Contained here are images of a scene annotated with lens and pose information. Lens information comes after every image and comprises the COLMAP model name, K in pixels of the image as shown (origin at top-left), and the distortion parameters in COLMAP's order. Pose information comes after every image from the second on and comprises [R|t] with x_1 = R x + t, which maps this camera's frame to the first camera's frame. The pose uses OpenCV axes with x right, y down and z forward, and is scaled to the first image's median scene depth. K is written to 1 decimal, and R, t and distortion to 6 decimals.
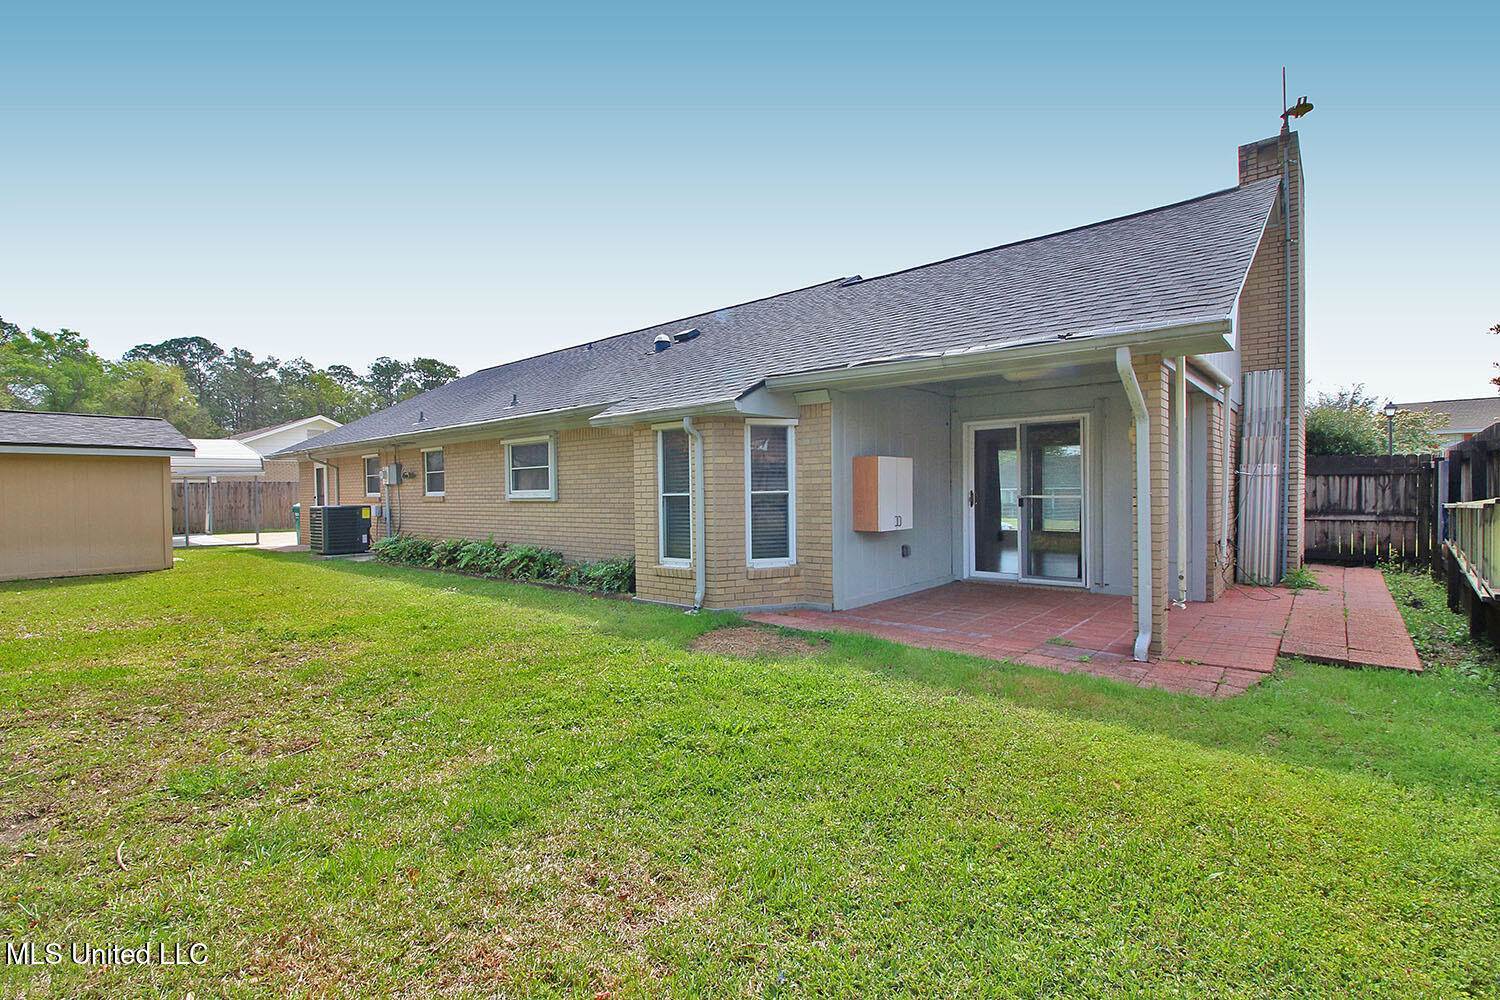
lens RADIAL K [[698.3, 0, 750.4], [0, 698.3, 507.2], [0, 0, 1]] dist [-0.001371, -0.011343]
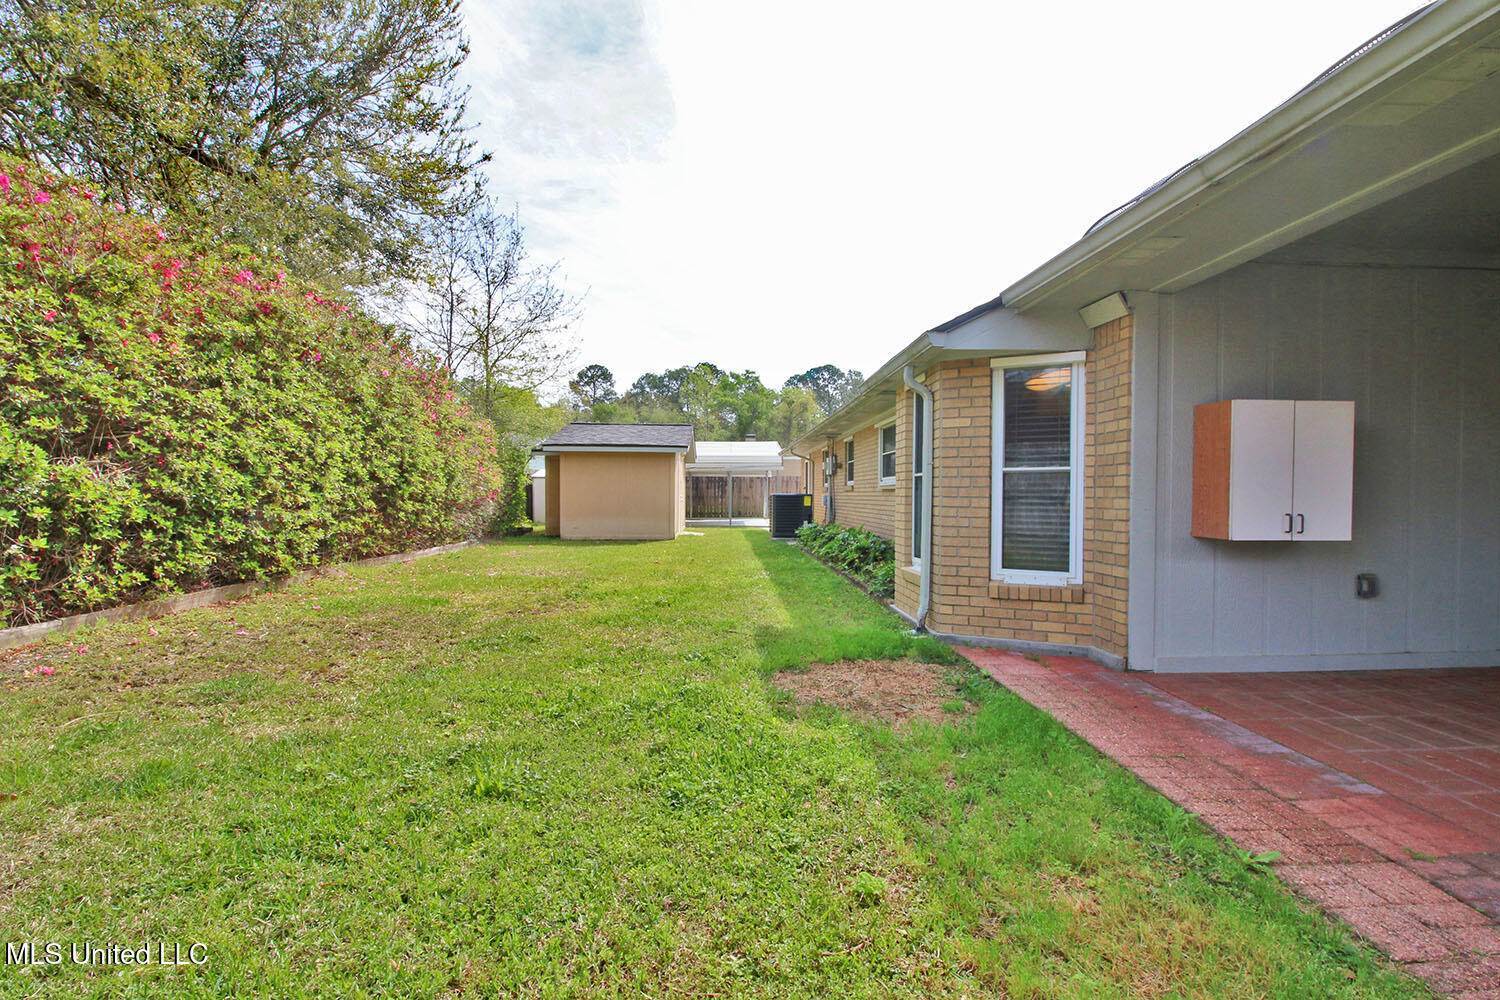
lens RADIAL K [[698.3, 0, 750.4], [0, 698.3, 507.2], [0, 0, 1]] dist [-0.001371, -0.011343]
pose [[0.675748, 0.028649, -0.736576, 0.323484], [-0.030622, 0.999473, 0.010782, 0.014981], [0.736496, 0.015269, 0.676269, 0.358062]]
